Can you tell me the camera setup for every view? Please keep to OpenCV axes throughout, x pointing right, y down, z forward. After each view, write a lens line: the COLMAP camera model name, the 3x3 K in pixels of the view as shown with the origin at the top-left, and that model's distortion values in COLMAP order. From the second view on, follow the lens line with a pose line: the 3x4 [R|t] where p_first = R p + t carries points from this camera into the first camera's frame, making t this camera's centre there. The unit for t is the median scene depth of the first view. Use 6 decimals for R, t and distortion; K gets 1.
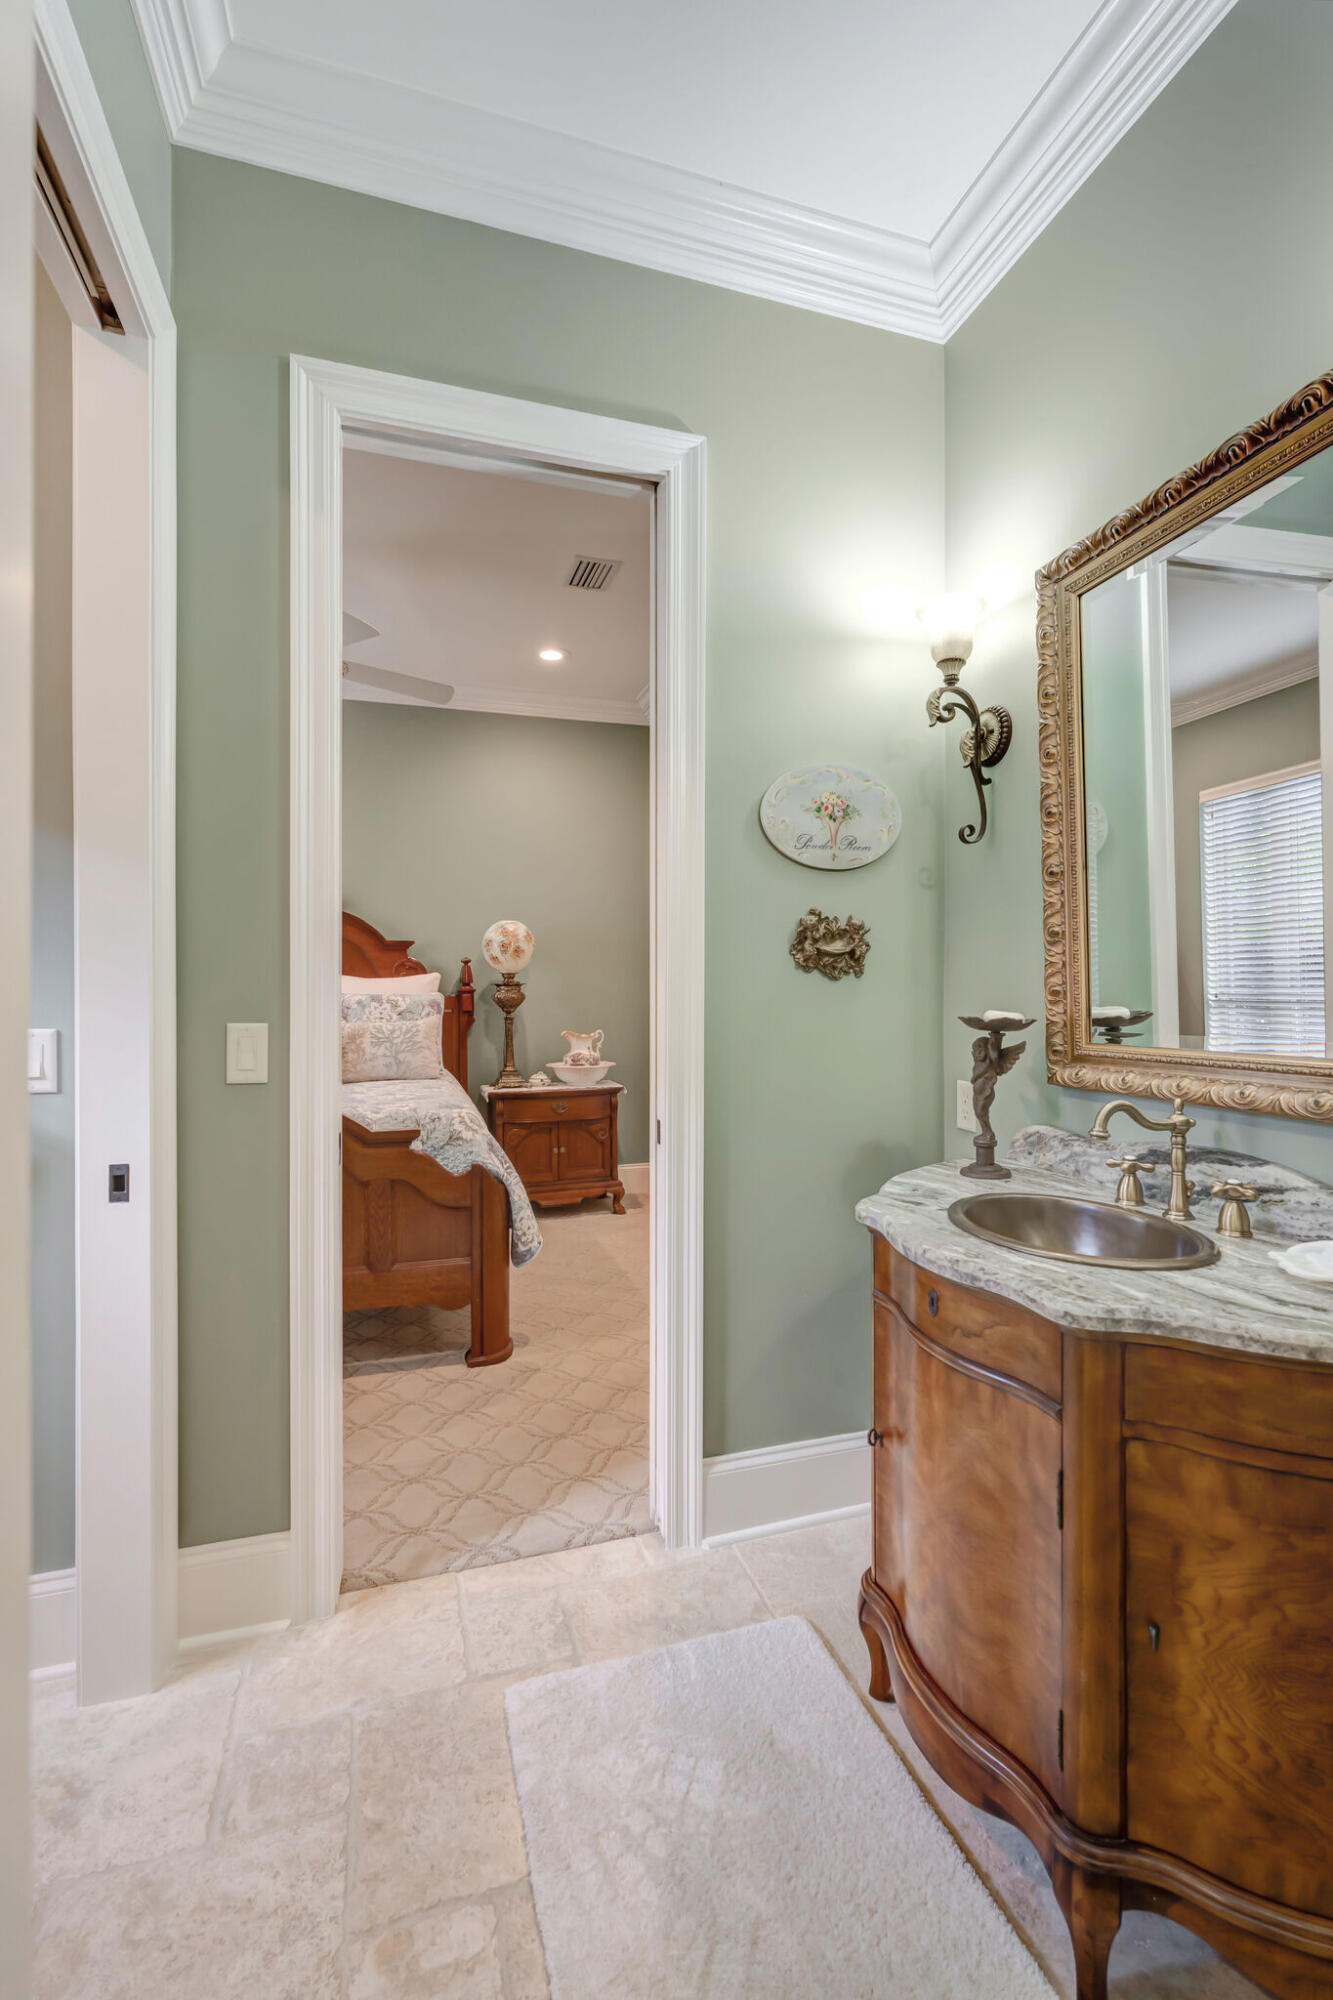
lens RADIAL K [[899.8, 0, 670.7], [0, 899.8, 996.6], [0, 0, 1]] dist [-0.001425, 0.000271]
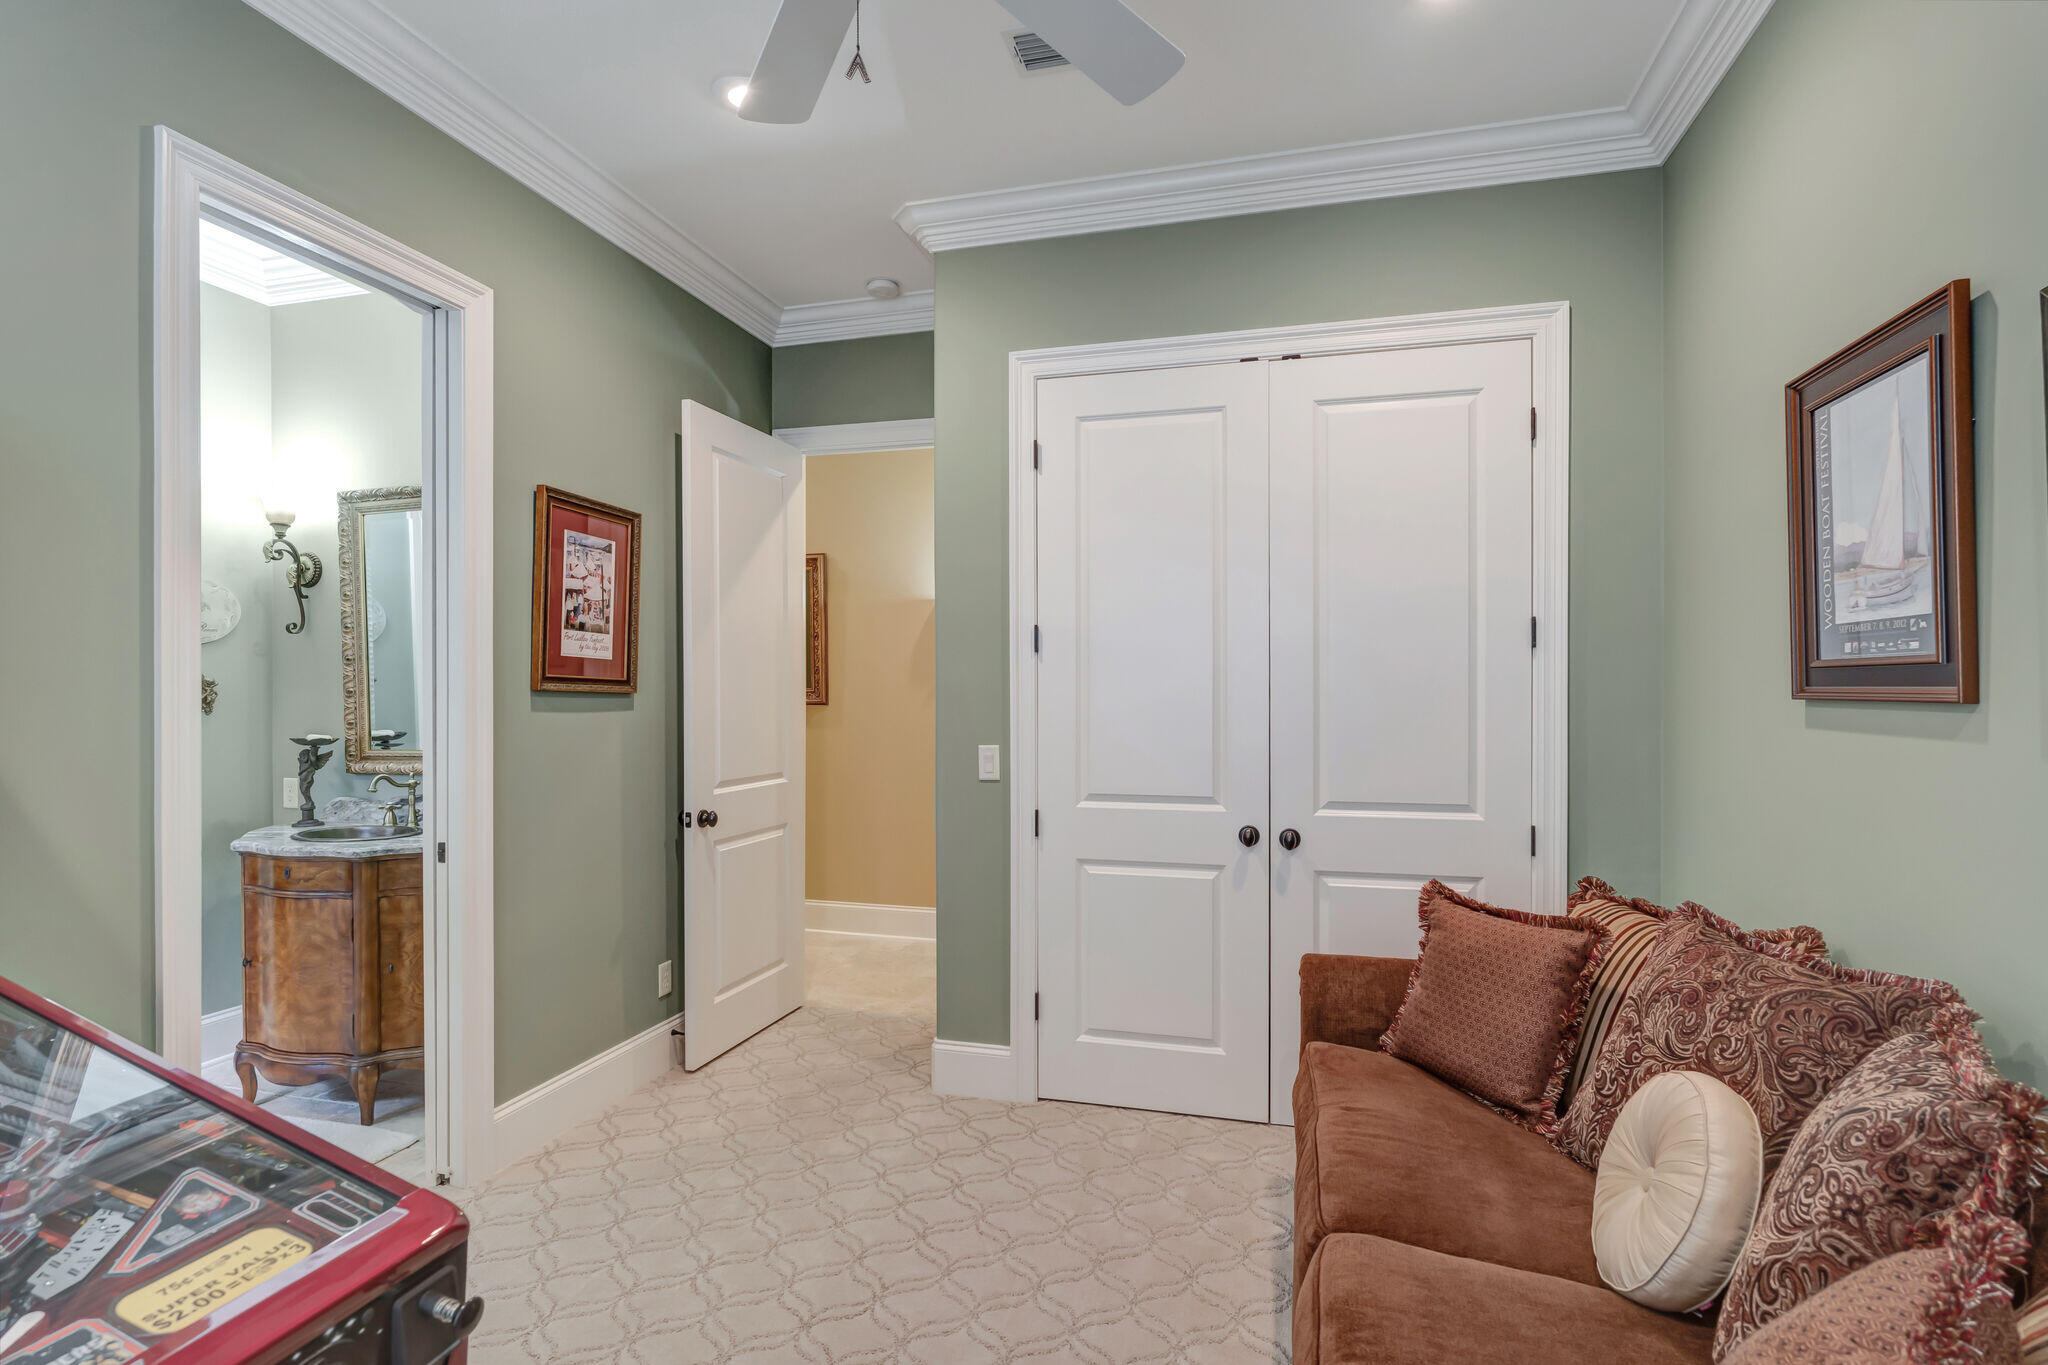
lens RADIAL K [[999.4, 0, 1018.6], [0, 999.4, 694.2], [0, 0, 1]] dist [-0.005235, 0.000948]
pose [[0.550123, -0.002498, 0.835080, -0.223641], [0.006636, 0.999977, -0.001381, -0.022228], [-0.835057, 0.006302, 0.550127, -0.539664]]
